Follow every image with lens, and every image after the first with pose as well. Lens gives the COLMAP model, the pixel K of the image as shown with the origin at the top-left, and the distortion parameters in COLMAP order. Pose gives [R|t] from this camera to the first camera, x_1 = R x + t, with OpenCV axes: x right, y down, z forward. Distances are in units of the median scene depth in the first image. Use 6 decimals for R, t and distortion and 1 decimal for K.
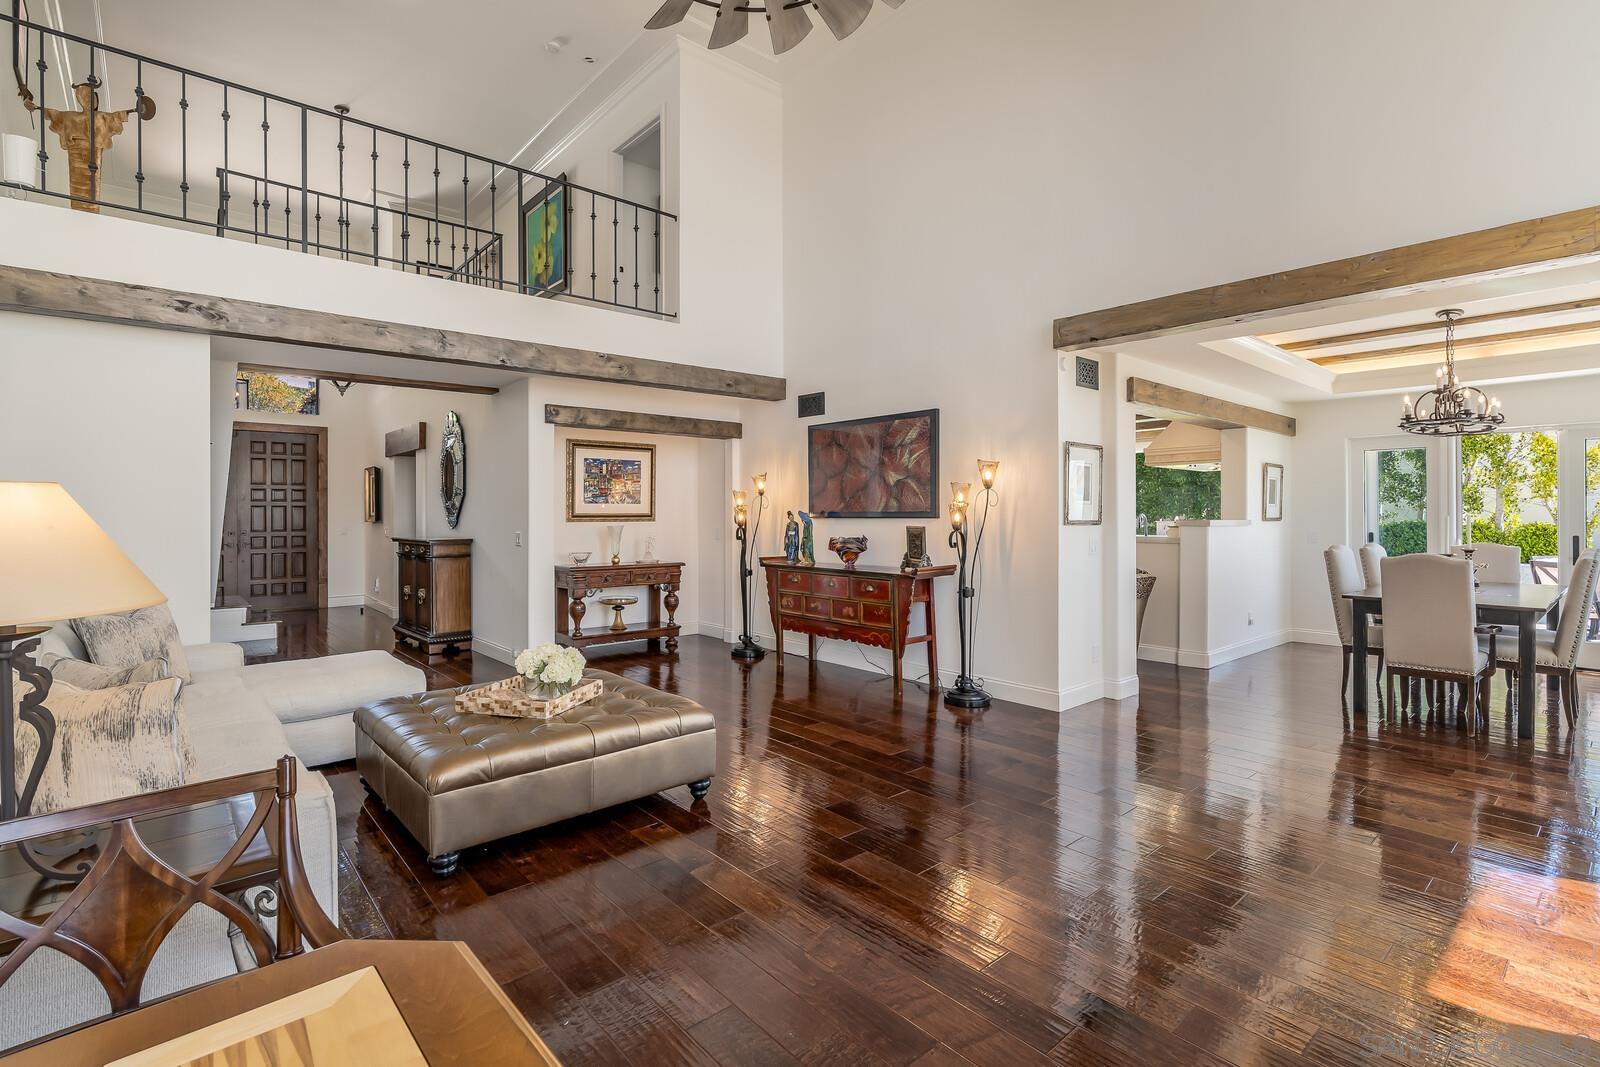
lens RADIAL K [[758.9, 0, 793.3], [0, 758.9, 521.8], [0, 0, 1]] dist [-0.003154, 0.000867]
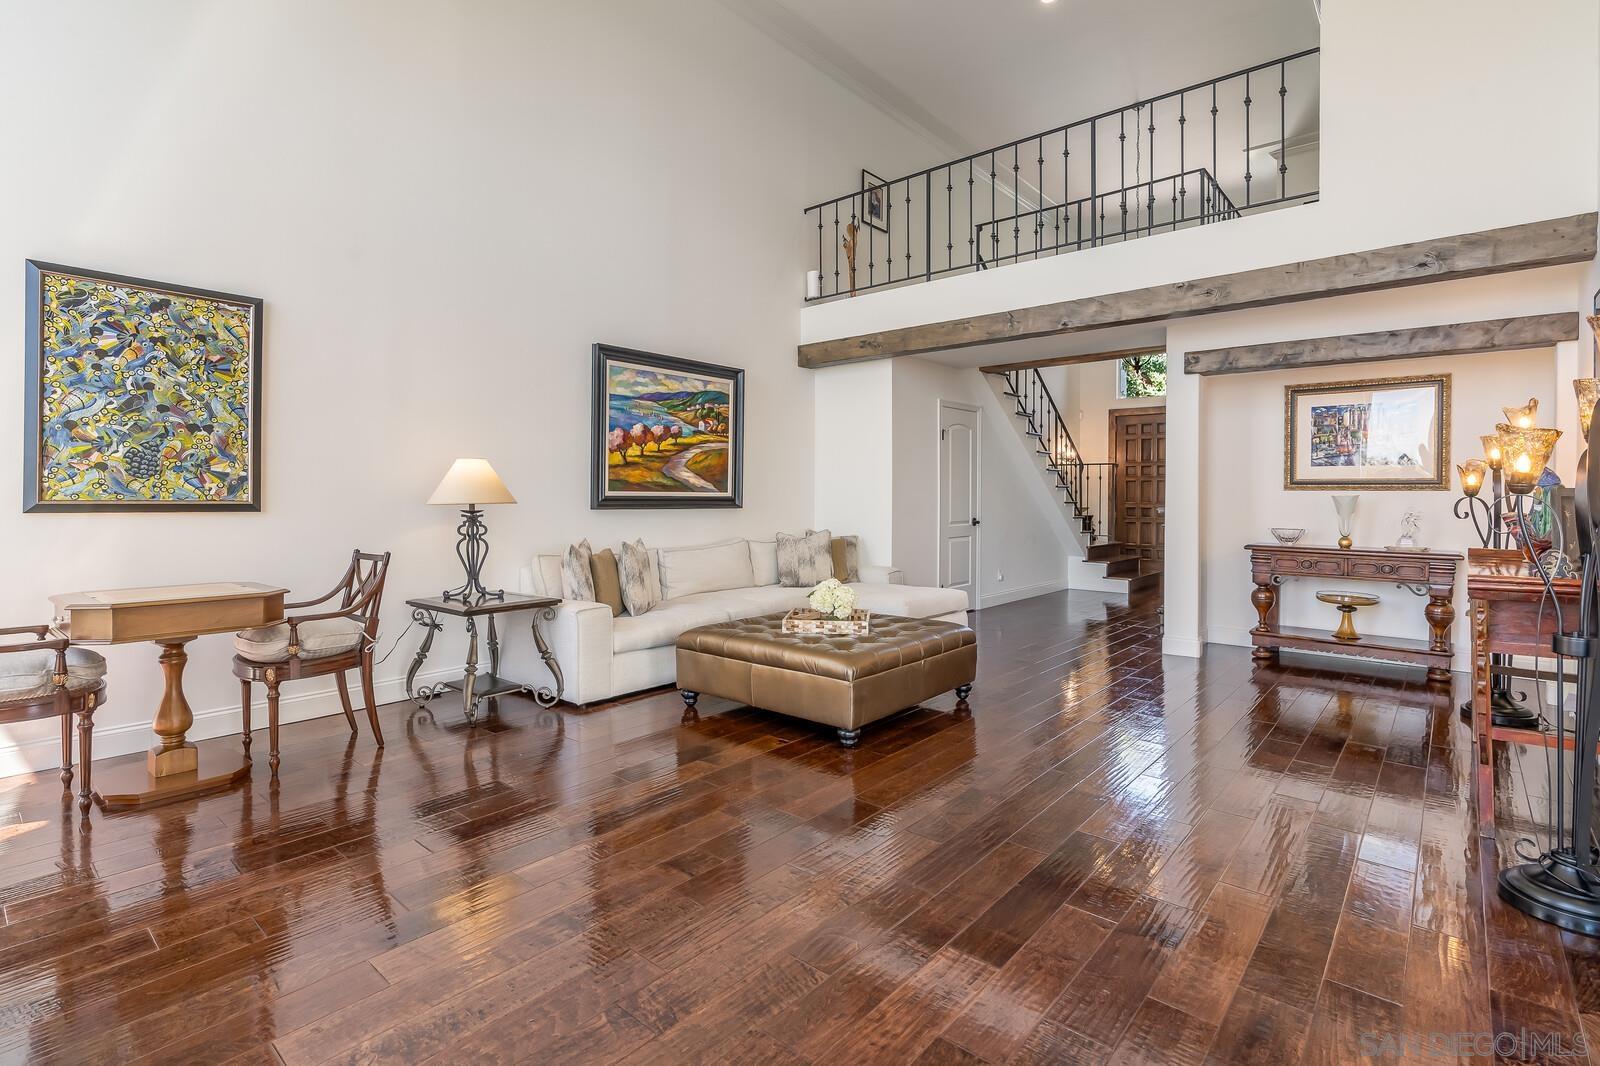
lens RADIAL K [[758.9, 0, 794.0], [0, 758.9, 524.5], [0, 0, 1]] dist [-0.003154, 0.000867]
pose [[0.149190, 0.045243, -0.987773, 0.415192], [-0.015465, 0.998937, 0.043419, 0.009965], [0.988688, 0.008799, 0.149731, 0.370851]]
